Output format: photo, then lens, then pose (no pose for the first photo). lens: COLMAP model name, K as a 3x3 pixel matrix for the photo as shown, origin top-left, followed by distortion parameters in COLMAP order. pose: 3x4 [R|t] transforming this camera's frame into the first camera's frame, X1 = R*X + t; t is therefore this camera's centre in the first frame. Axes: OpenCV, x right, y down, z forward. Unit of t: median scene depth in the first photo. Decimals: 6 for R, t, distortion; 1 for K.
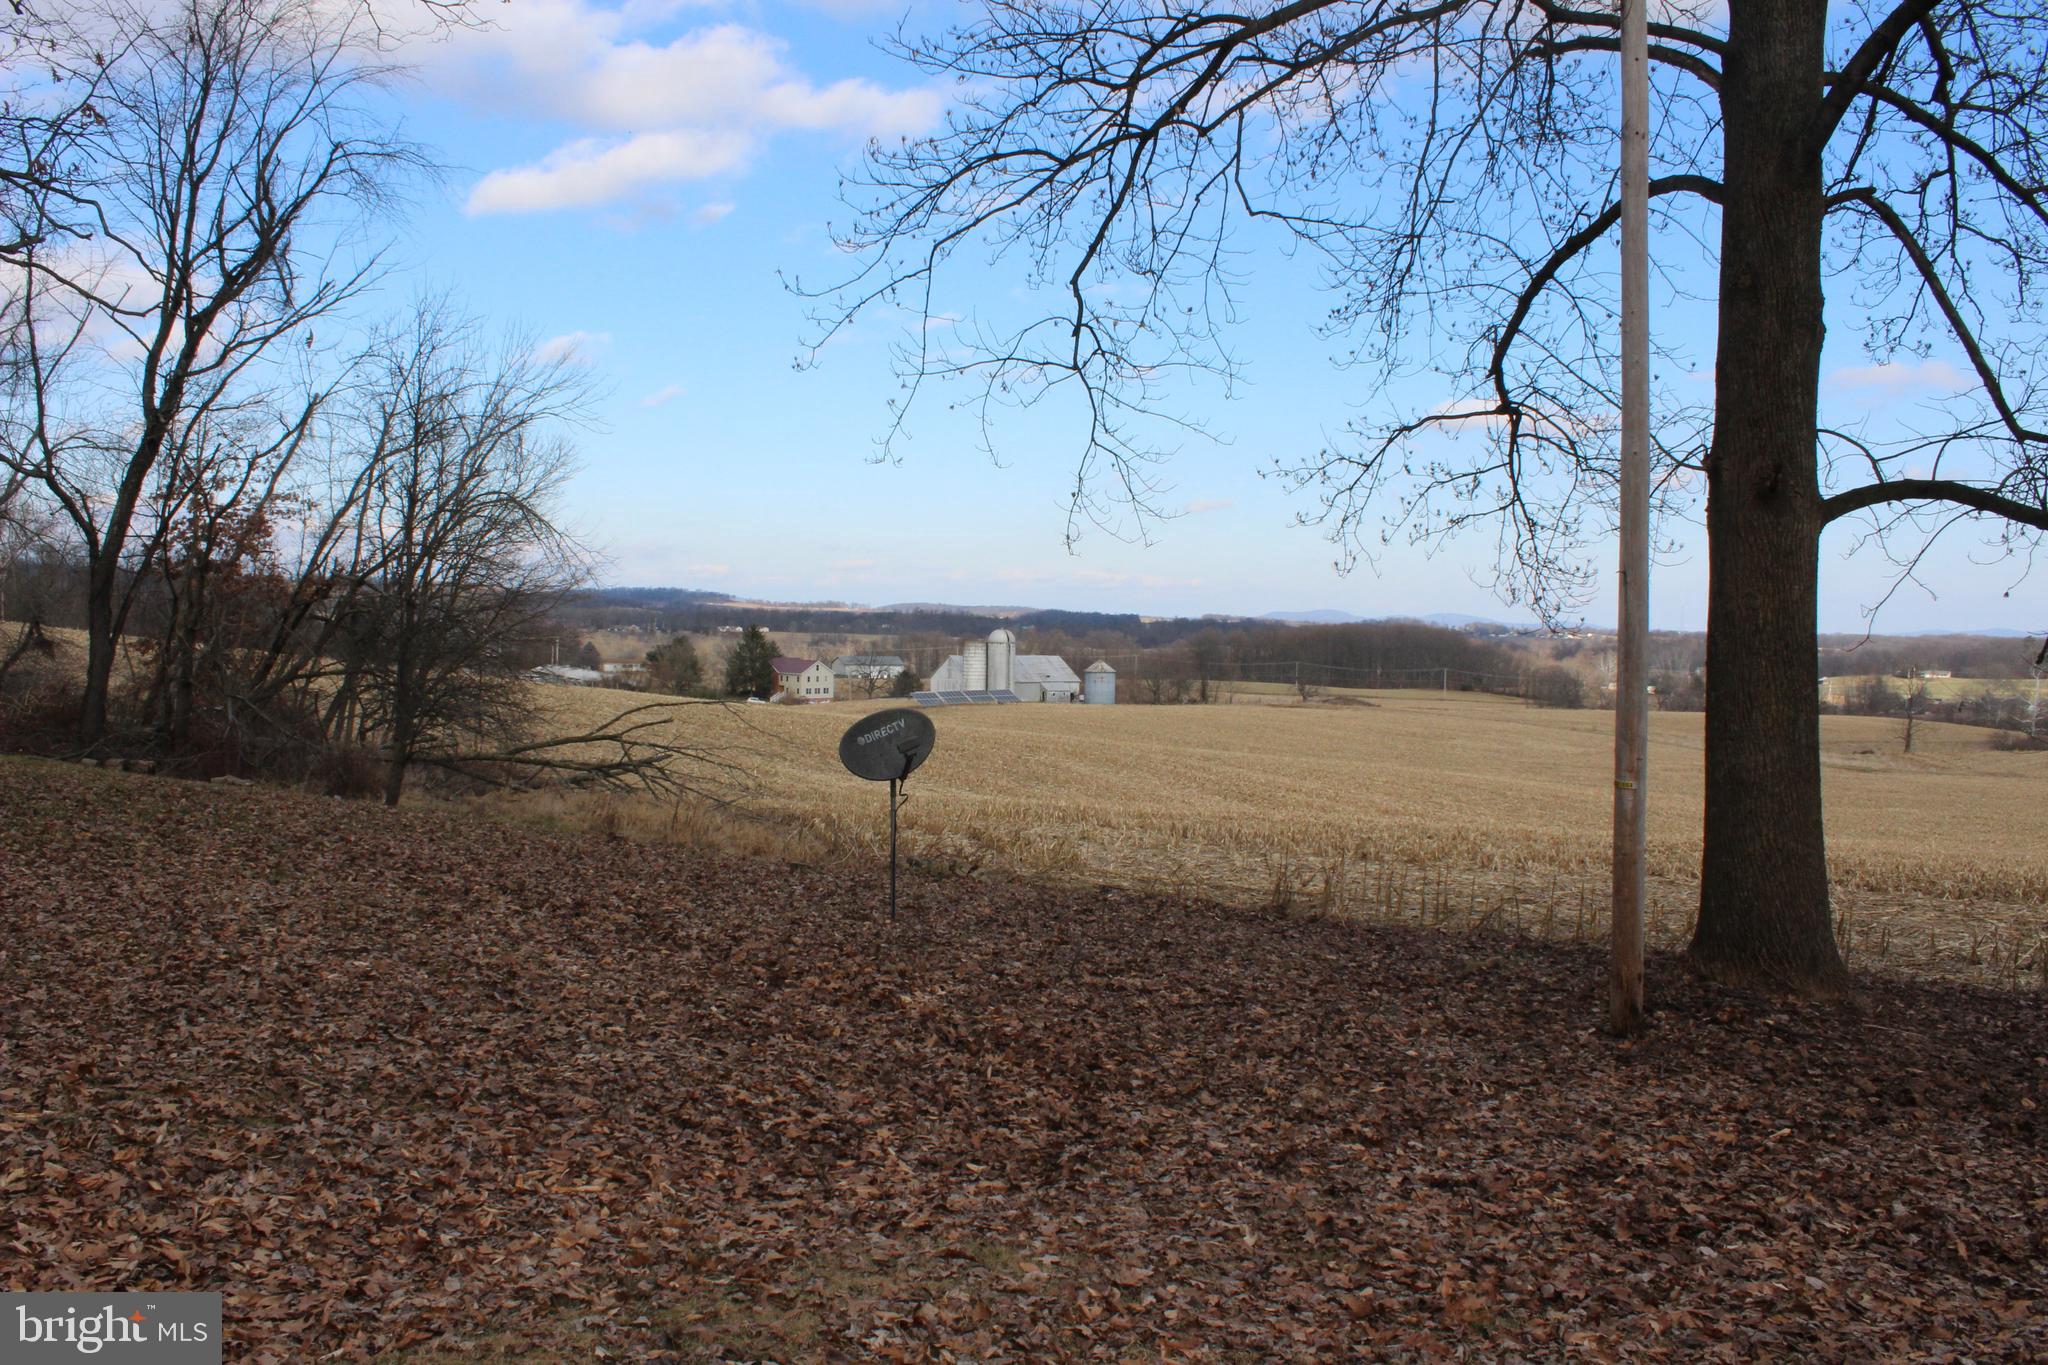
lens RADIAL K [[1673.5, 0, 990.5], [0, 1673.5, 686.3], [0, 0, 1]] dist [-0.165991, 0.145926]
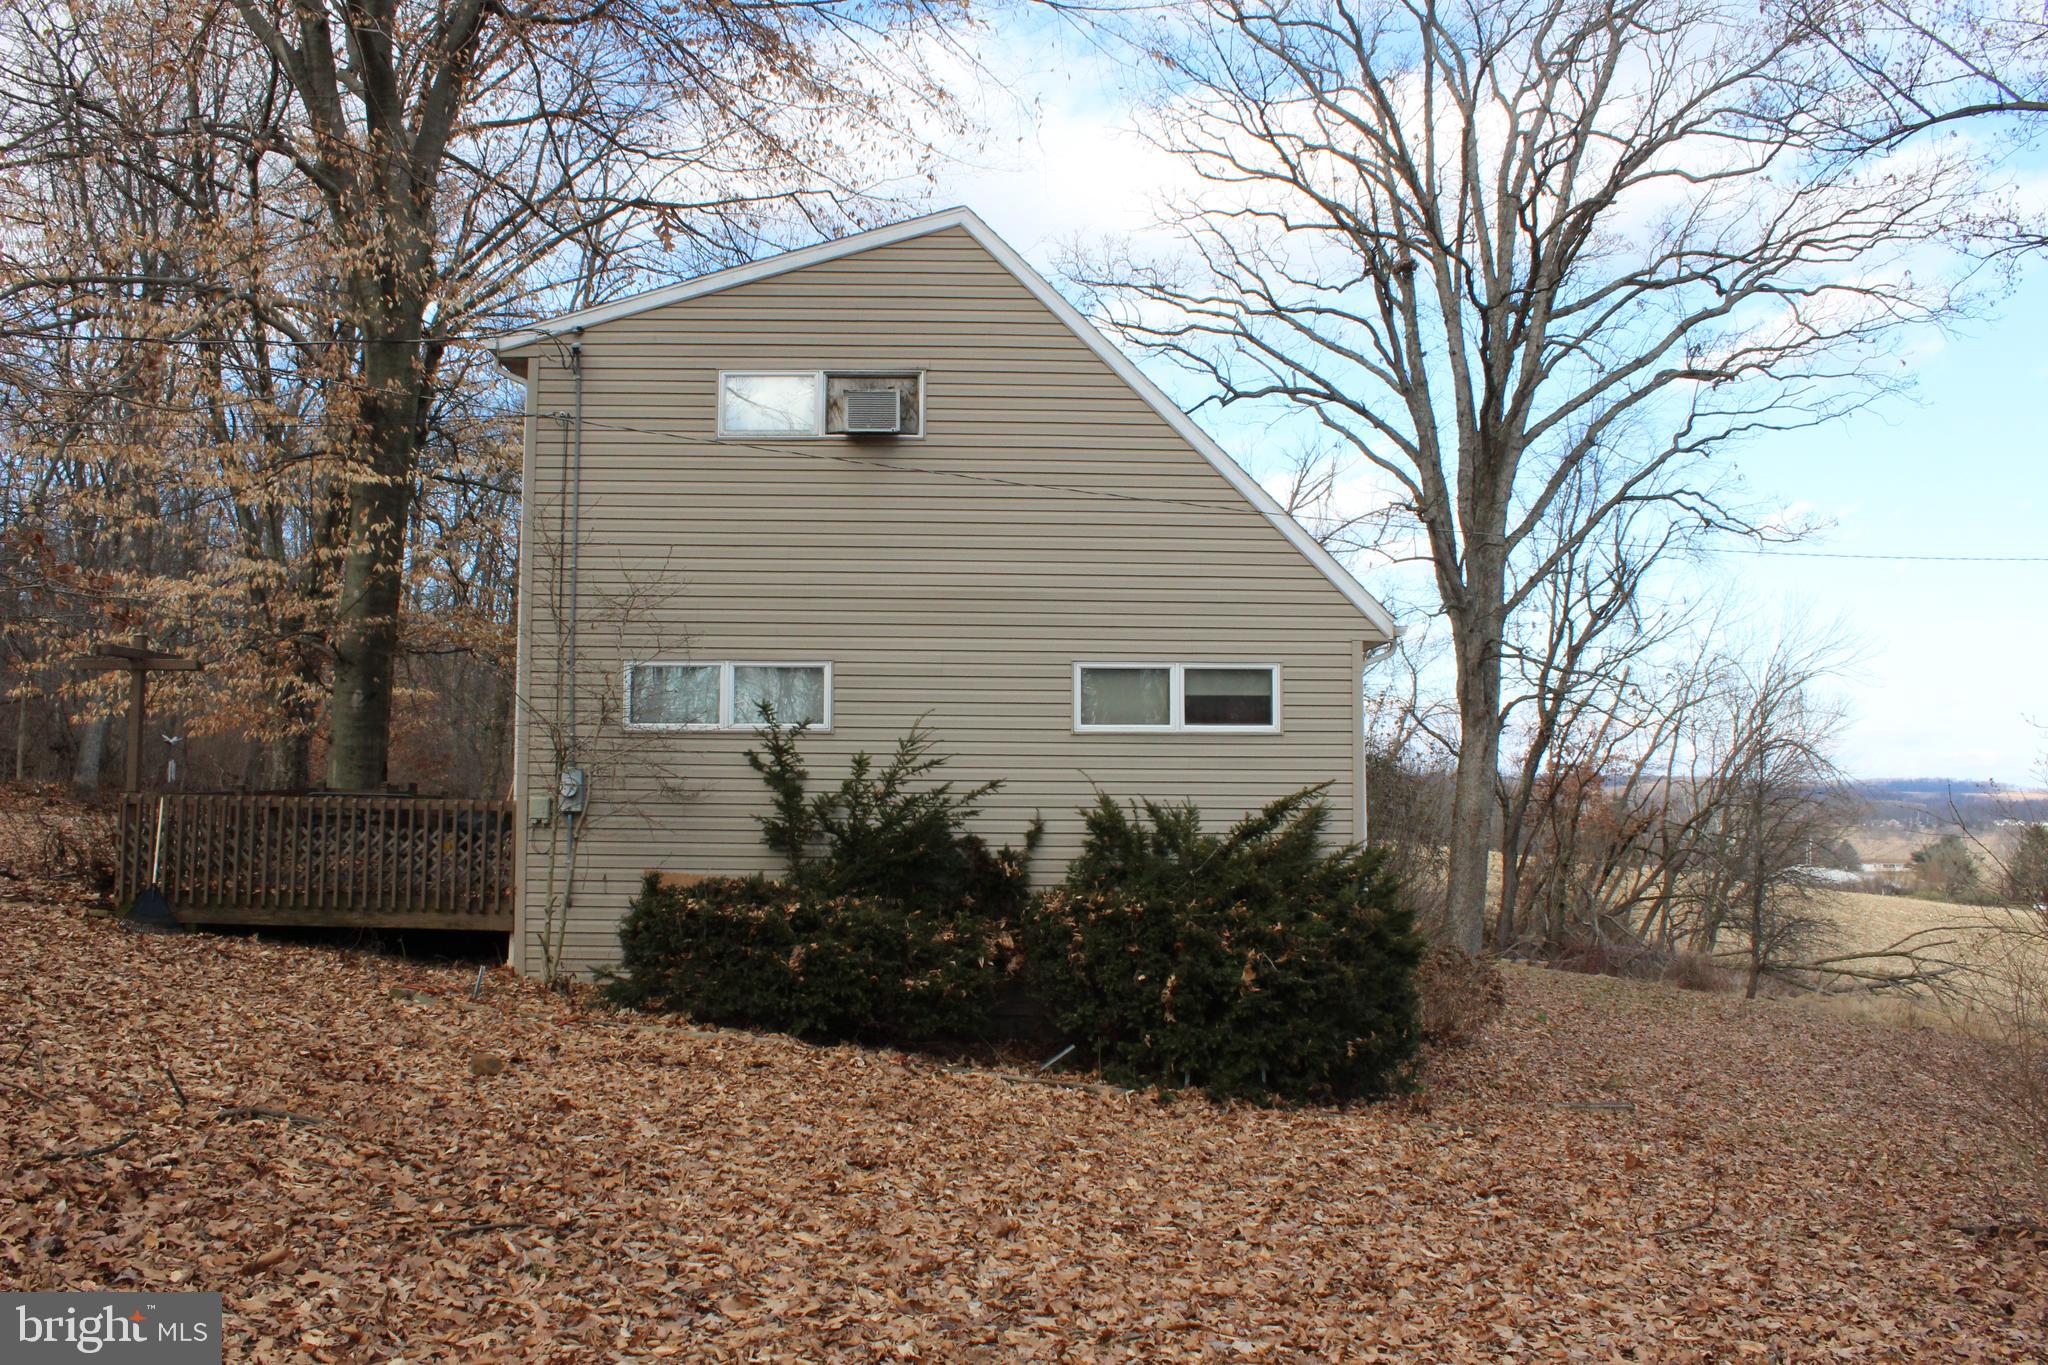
lens RADIAL K [[1673.5, 0, 990.5], [0, 1673.5, 686.3], [0, 0, 1]] dist [-0.165991, 0.145926]
pose [[0.751564, -0.065298, -0.656421, 0.040364], [-0.014226, 0.993253, -0.115093, -0.013953], [0.659507, 0.095838, 0.745564, -0.254812]]
